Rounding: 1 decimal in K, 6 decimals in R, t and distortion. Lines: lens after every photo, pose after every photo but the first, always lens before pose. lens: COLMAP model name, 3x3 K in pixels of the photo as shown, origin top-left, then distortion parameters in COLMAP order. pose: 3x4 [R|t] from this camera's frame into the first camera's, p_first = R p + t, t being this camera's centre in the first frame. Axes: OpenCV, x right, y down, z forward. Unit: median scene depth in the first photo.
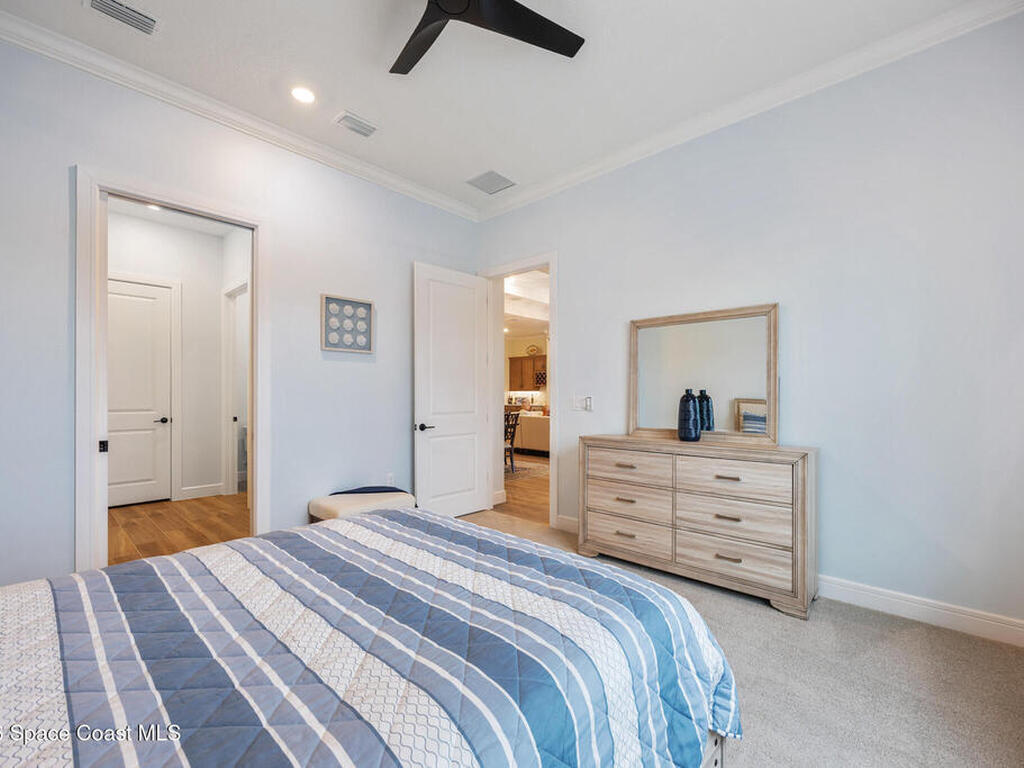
lens RADIAL K [[439.3, 0, 512.2], [0, 439.3, 394.2], [0, 0, 1]] dist [0.003087, -0.000435]
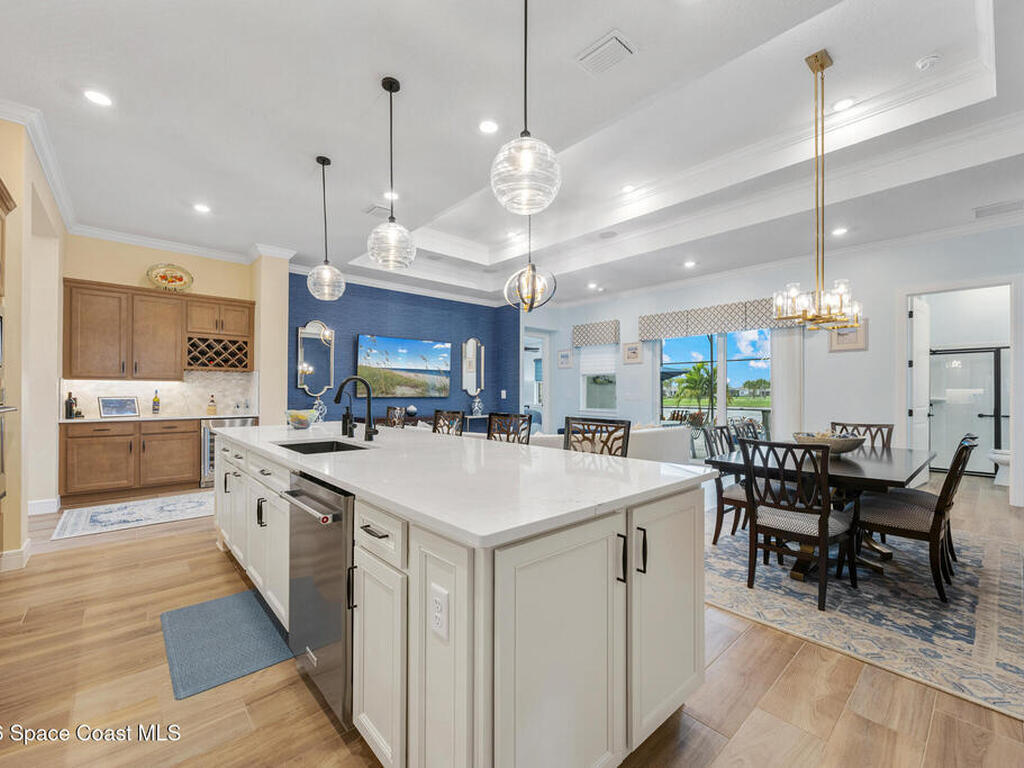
lens RADIAL K [[439.3, 0, 506.3], [0, 439.3, 391.3], [0, 0, 1]] dist [0.003087, -0.000435]
pose [[0.109386, 0.007455, 0.993971, -0.306414], [-0.010308, 0.999927, -0.006365, 0.000644], [-0.993946, -0.009550, 0.109455, 0.649272]]
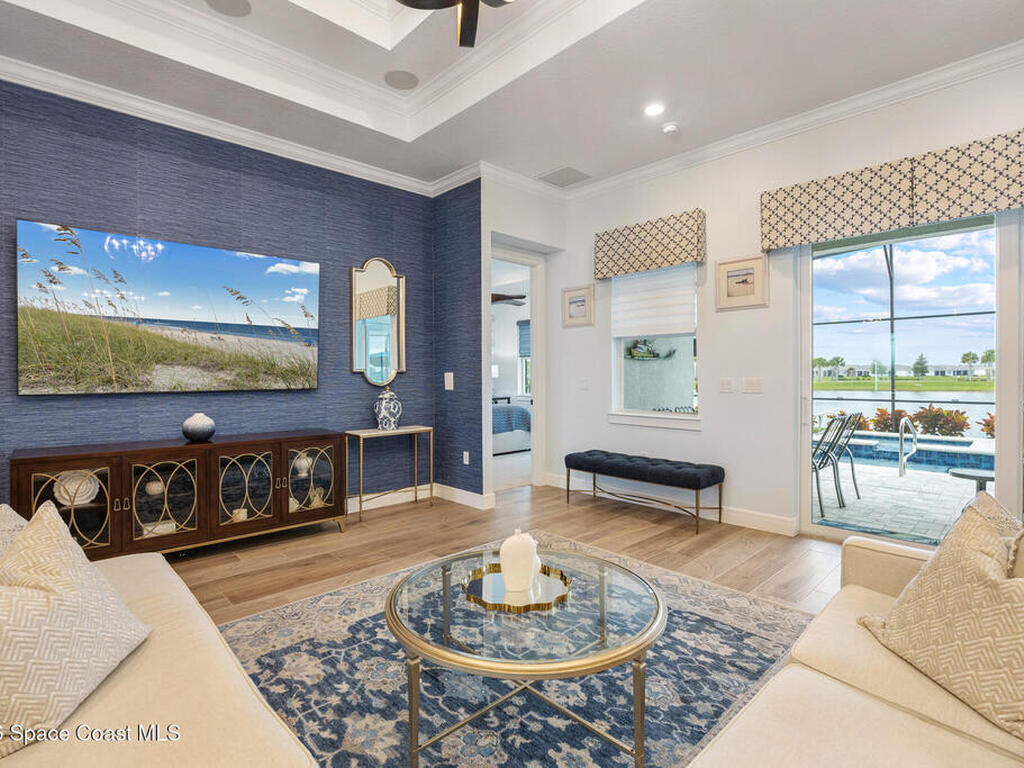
lens RADIAL K [[508.6, 0, 506.1], [0, 508.6, 376.4], [0, 0, 1]] dist [-0.008032, -0.000194]
pose [[0.075346, 0.000034, 0.997157, -0.013235], [0.000187, 1.000000, -0.000048, -0.002114], [-0.997157, 0.000190, 0.075346, 0.658270]]
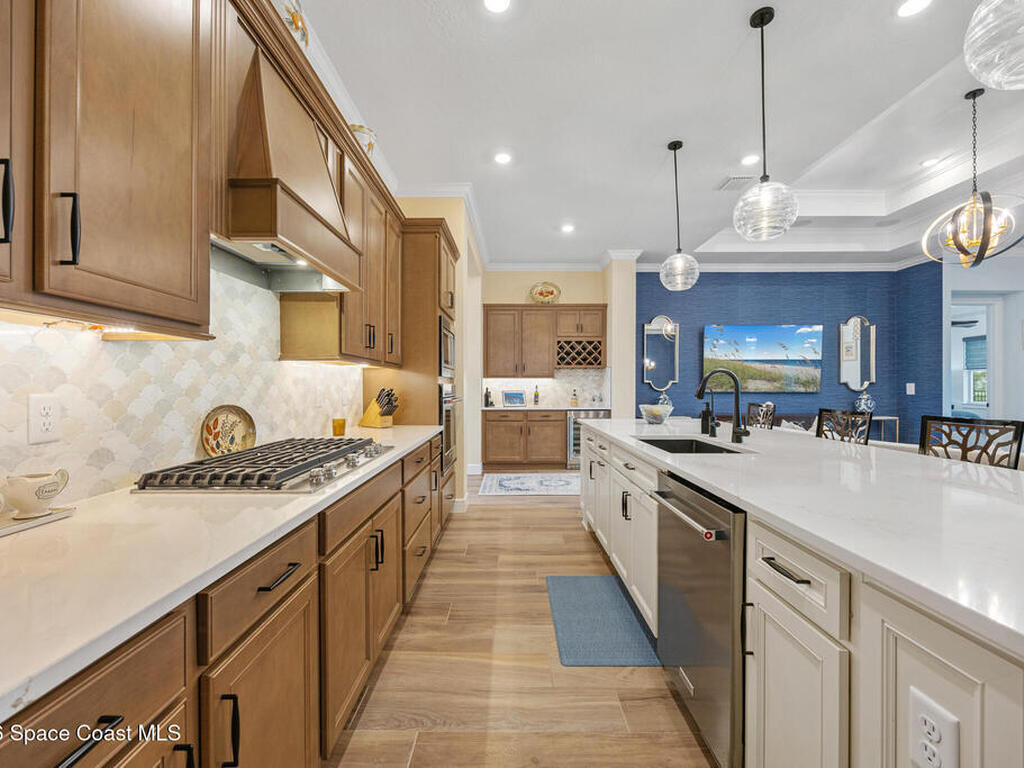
lens RADIAL K [[439.3, 0, 511.1], [0, 439.3, 386.2], [0, 0, 1]] dist [0.003087, -0.000435]
pose [[0.739172, 0.004647, 0.673501, -0.297693], [-0.006876, 0.999976, 0.000647, 0.000867], [-0.673482, -0.005109, 0.739186, 0.663050]]
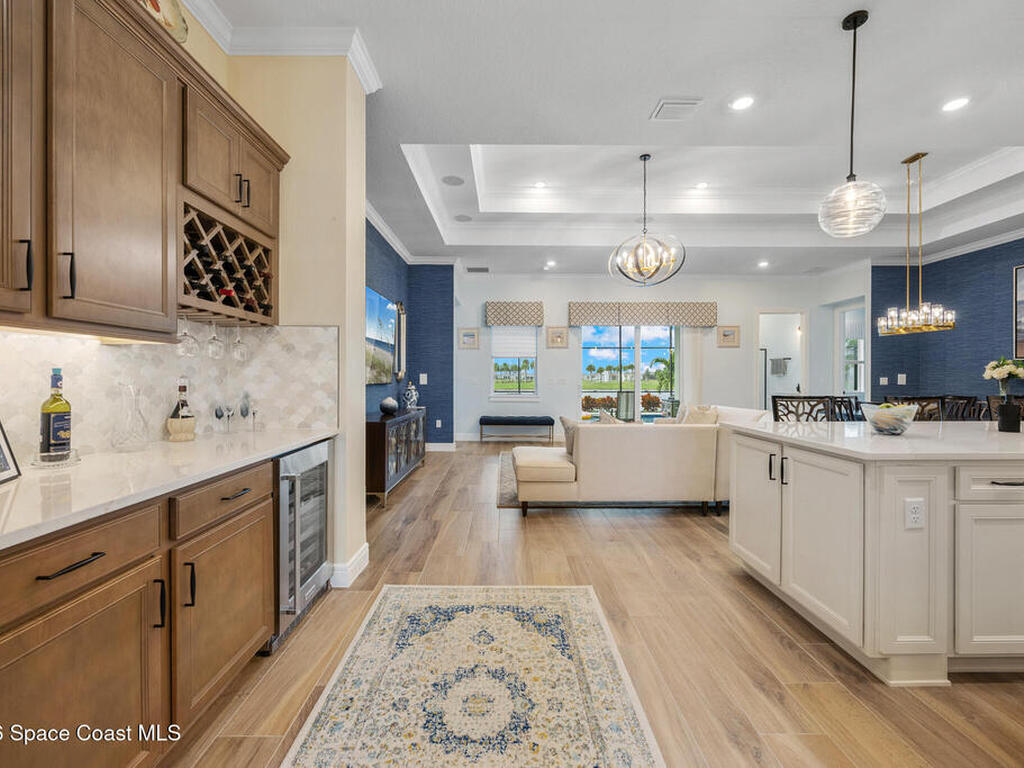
lens RADIAL K [[439.3, 0, 526.5], [0, 439.3, 380.1], [0, 0, 1]] dist [0.003087, -0.000435]
pose [[-0.709969, 0.003544, 0.704224, -0.101284], [0.004031, 0.999991, -0.000968, 0.003154], [-0.704222, 0.002151, -0.709977, 0.994327]]
